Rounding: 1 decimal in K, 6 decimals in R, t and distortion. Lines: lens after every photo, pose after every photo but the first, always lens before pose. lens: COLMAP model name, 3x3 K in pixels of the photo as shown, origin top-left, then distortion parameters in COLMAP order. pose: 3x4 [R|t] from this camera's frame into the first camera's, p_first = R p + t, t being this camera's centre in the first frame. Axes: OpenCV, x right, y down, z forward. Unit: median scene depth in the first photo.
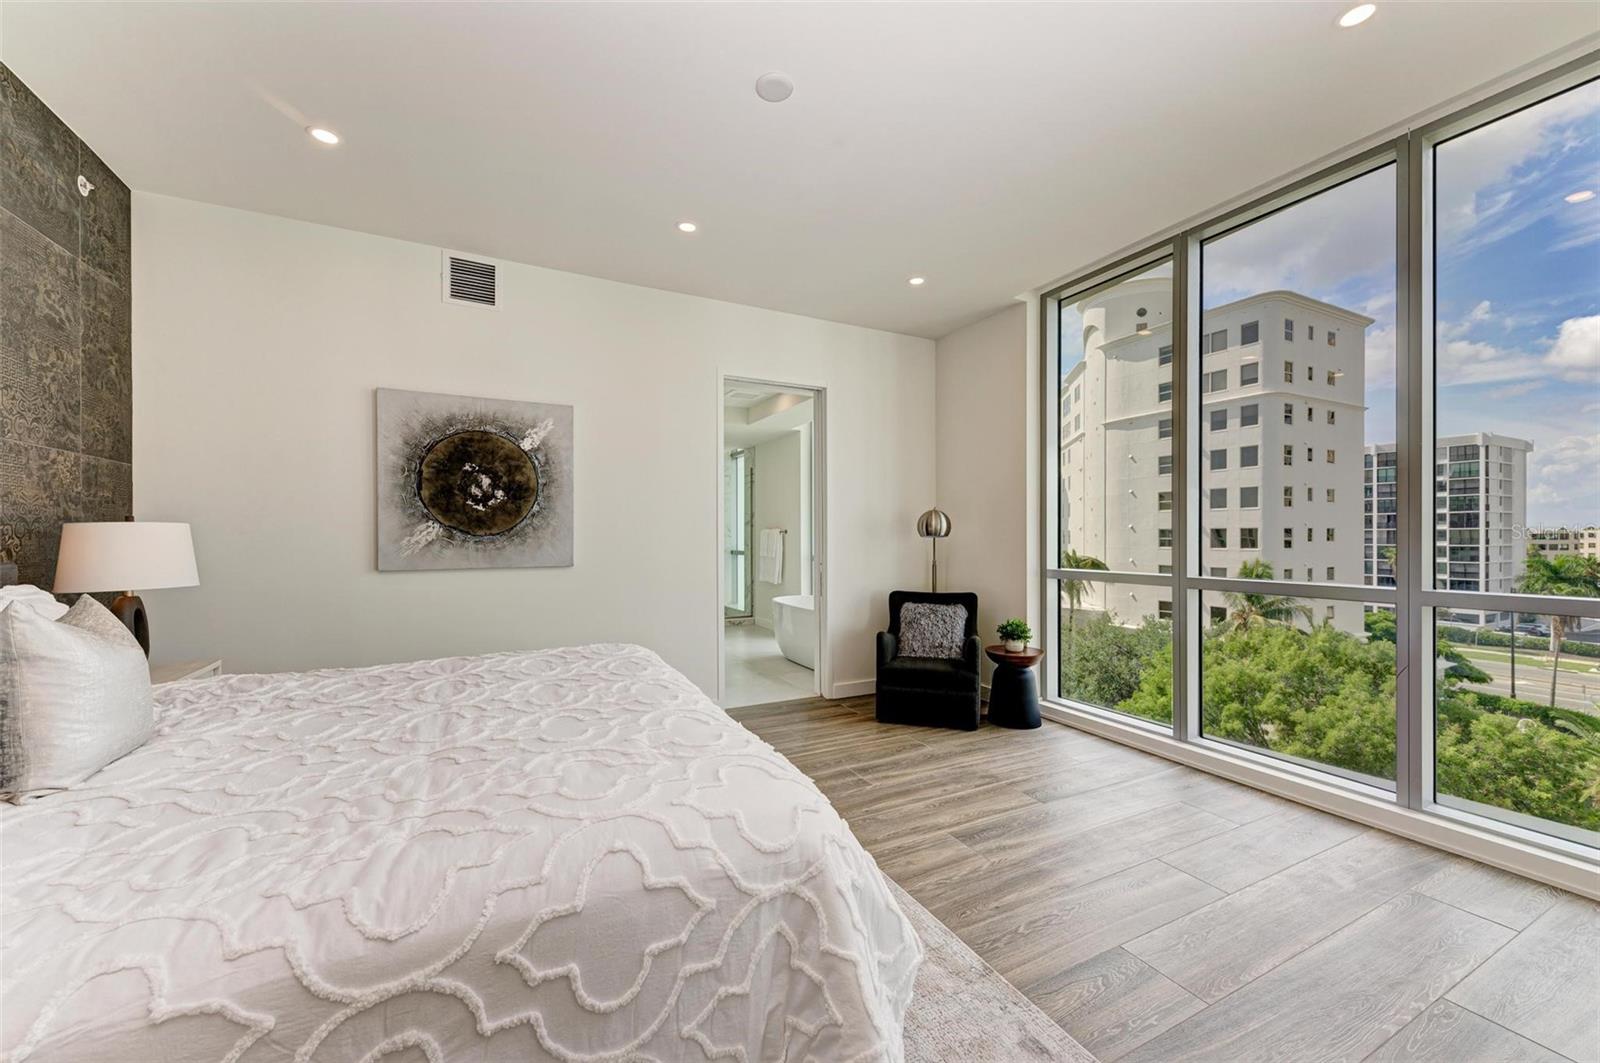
lens RADIAL K [[617.5, 0, 797.2], [0, 617.5, 535.9], [0, 0, 1]] dist [0.013714, -0.004728]
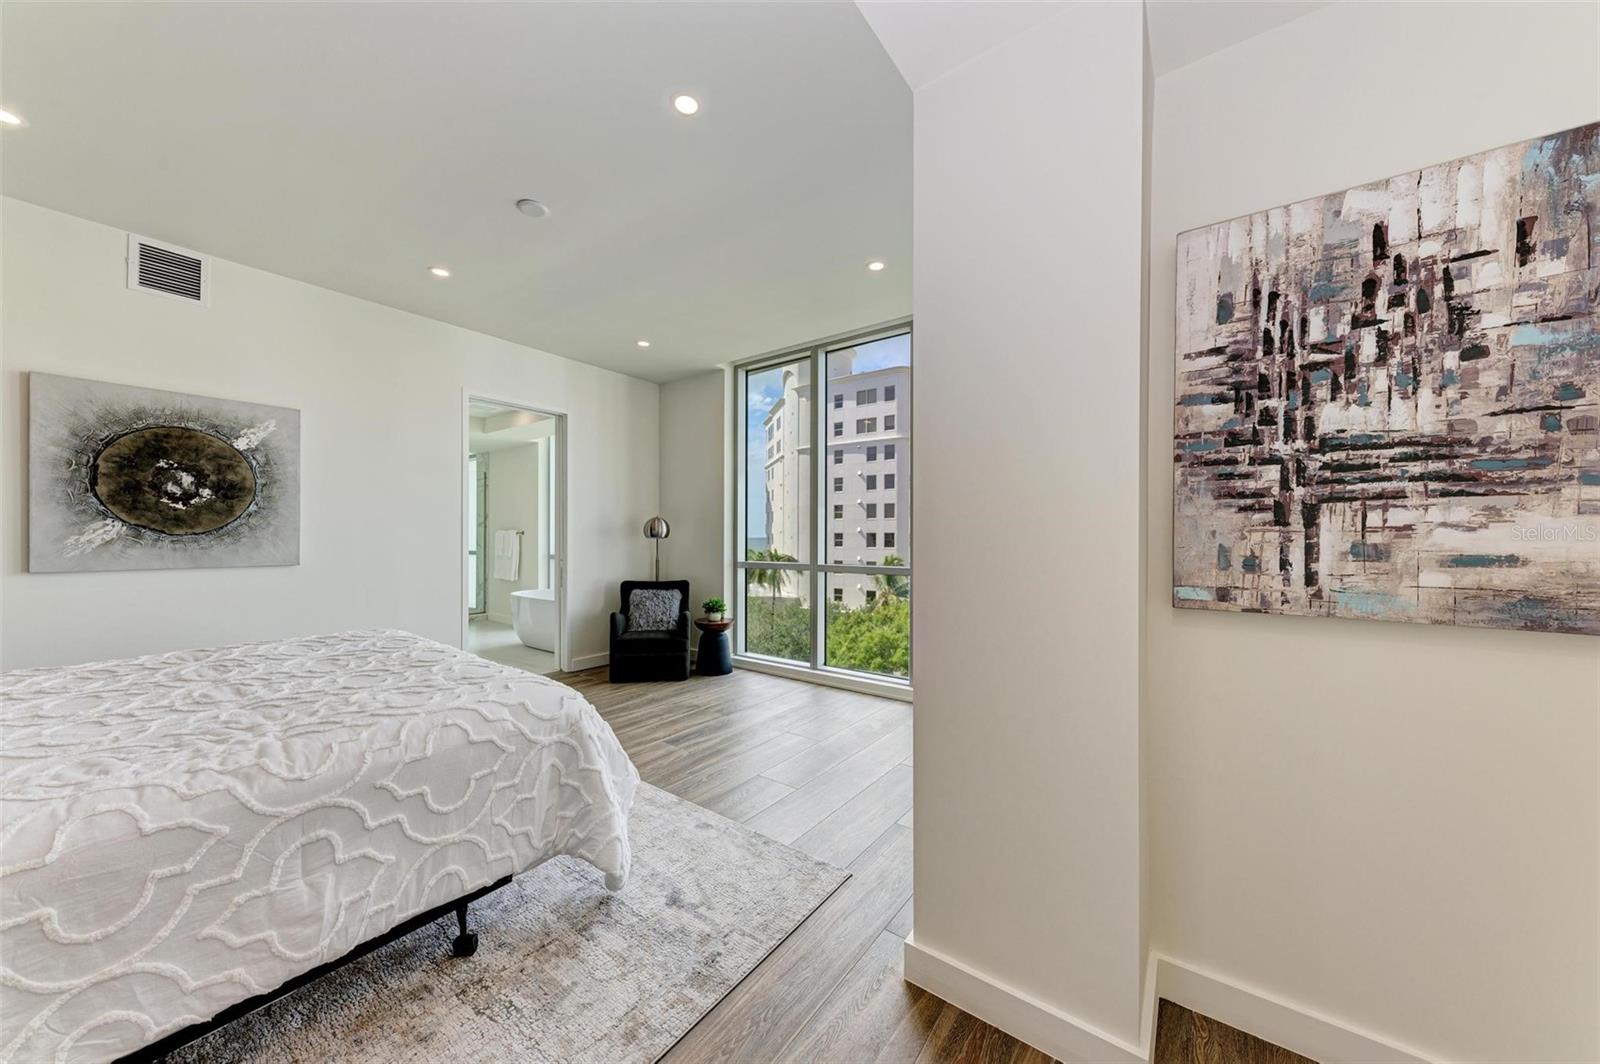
lens RADIAL K [[545.2, 0, 799.4], [0, 545.2, 538.1], [0, 0, 1]] dist [0.013615, 0.000017]
pose [[0.894318, 0.003736, 0.447415, -0.031503], [-0.004181, 0.999991, 0.000006, 0.000511], [-0.447411, -0.001876, 0.894326, -0.210615]]
